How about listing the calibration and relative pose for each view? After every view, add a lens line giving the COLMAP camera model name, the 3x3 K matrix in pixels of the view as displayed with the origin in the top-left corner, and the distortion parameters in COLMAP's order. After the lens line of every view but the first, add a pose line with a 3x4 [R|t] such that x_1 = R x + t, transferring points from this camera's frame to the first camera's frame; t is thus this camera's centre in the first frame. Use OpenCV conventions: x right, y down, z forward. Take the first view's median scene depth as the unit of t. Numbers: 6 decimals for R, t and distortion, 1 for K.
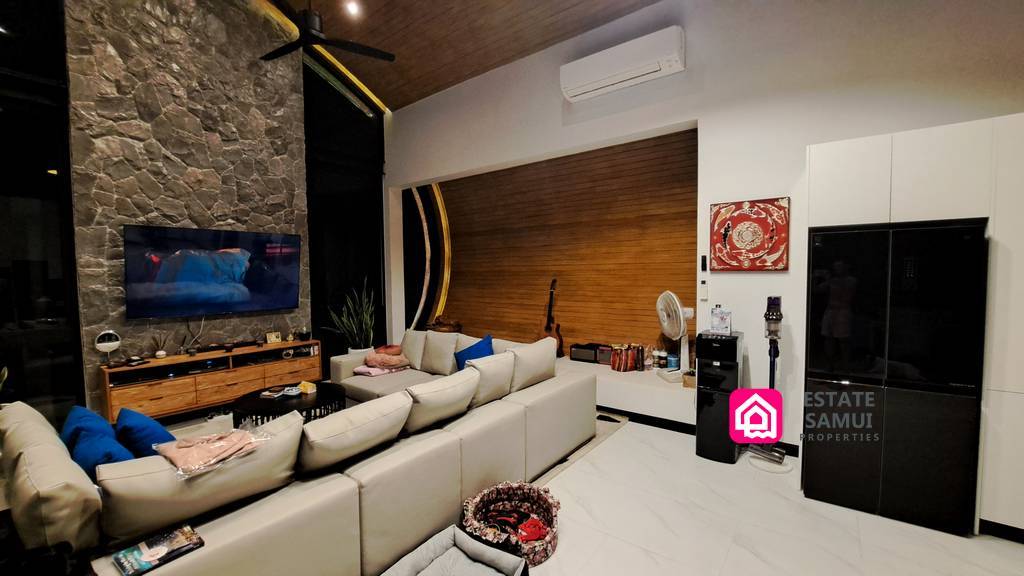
lens RADIAL K [[407.6, 0, 510.3], [0, 407.6, 292.4], [0, 0, 1]] dist [-0.003595, -0.000289]
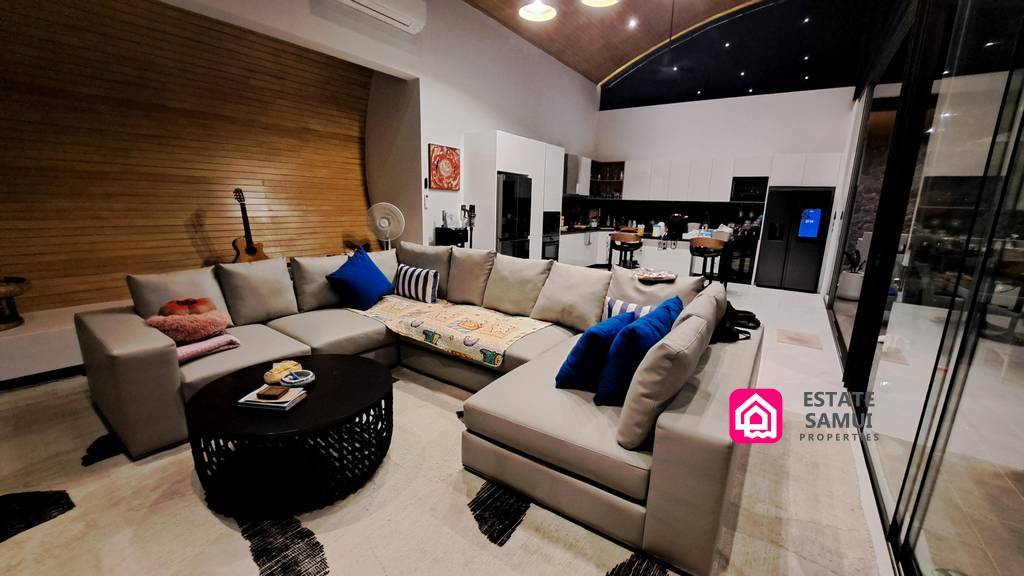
lens RADIAL K [[407.6, 0, 511.2], [0, 407.6, 289.2], [0, 0, 1]] dist [-0.003595, -0.000289]
pose [[-0.027156, -0.204626, 0.978463, -1.077485], [0.015466, 0.978621, 0.205088, 0.006992], [-0.999512, 0.020702, -0.023411, 0.731884]]
